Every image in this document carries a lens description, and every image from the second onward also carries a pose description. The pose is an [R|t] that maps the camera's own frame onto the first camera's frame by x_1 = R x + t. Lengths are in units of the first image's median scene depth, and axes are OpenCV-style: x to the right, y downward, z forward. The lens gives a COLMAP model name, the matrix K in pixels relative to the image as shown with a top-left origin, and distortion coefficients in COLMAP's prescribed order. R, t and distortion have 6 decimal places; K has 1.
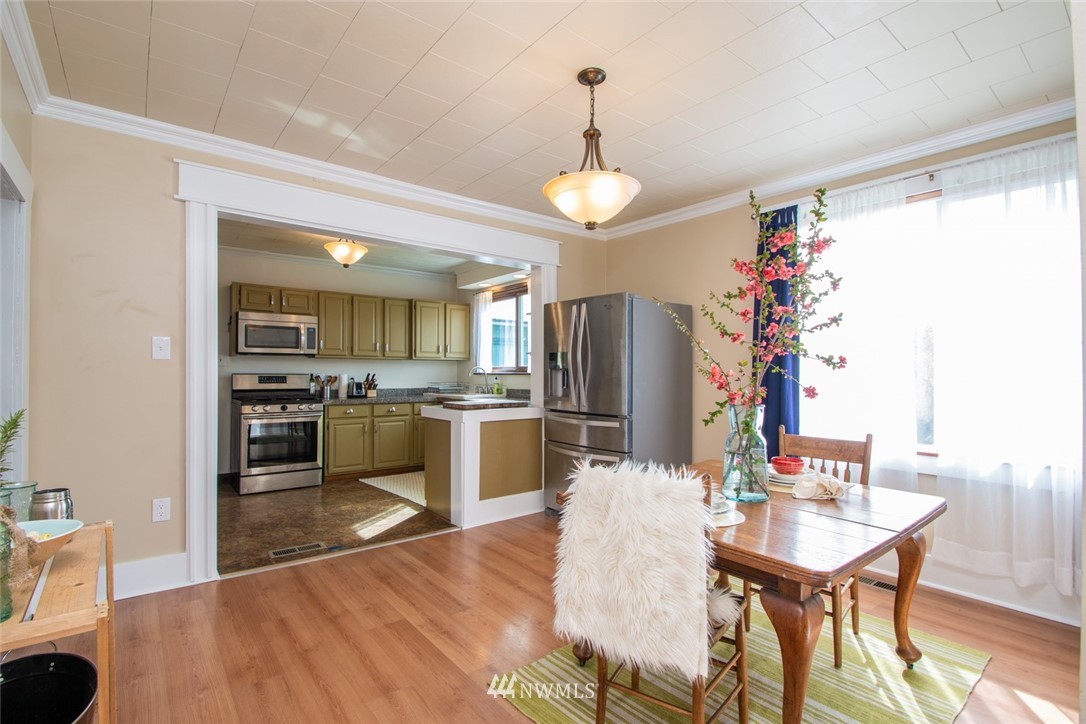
lens RADIAL K [[515.2, 0, 535.6], [0, 515.2, 367.1], [0, 0, 1]] dist [-0.009105, -0.003063]
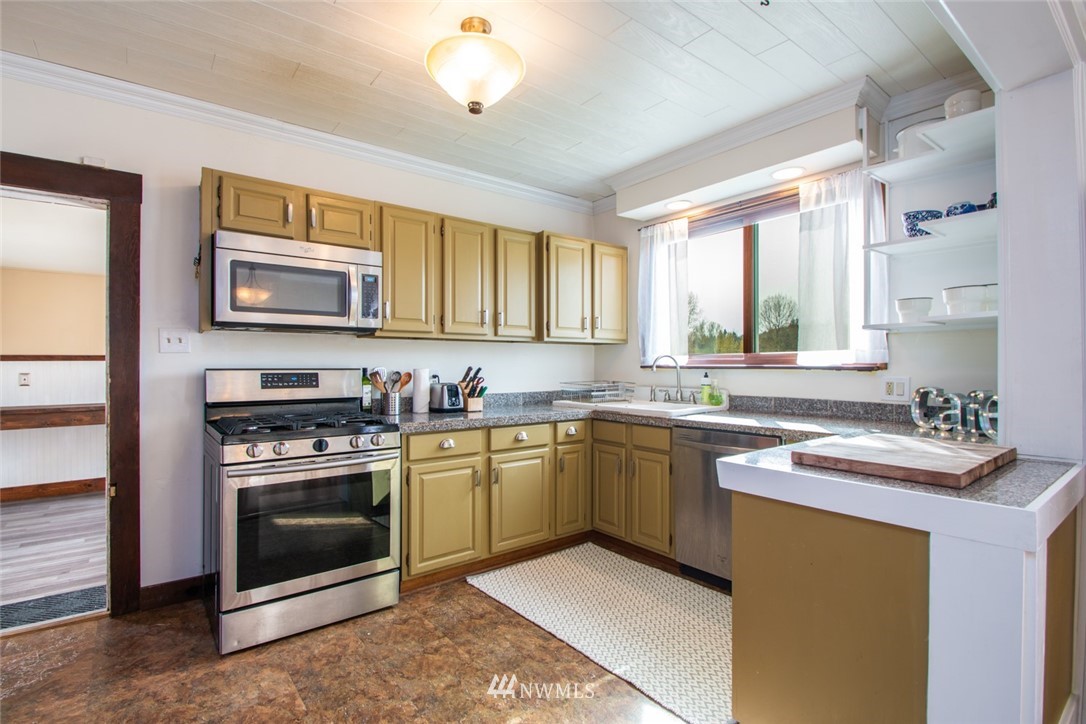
lens RADIAL K [[515.2, 0, 550.9], [0, 515.2, 359.7], [0, 0, 1]] dist [-0.009105, -0.003063]
pose [[0.999257, -0.000694, 0.038541, -0.268364], [0.000430, 0.999976, 0.006850, 0.001353], [-0.038545, -0.006829, 0.999234, 0.477221]]
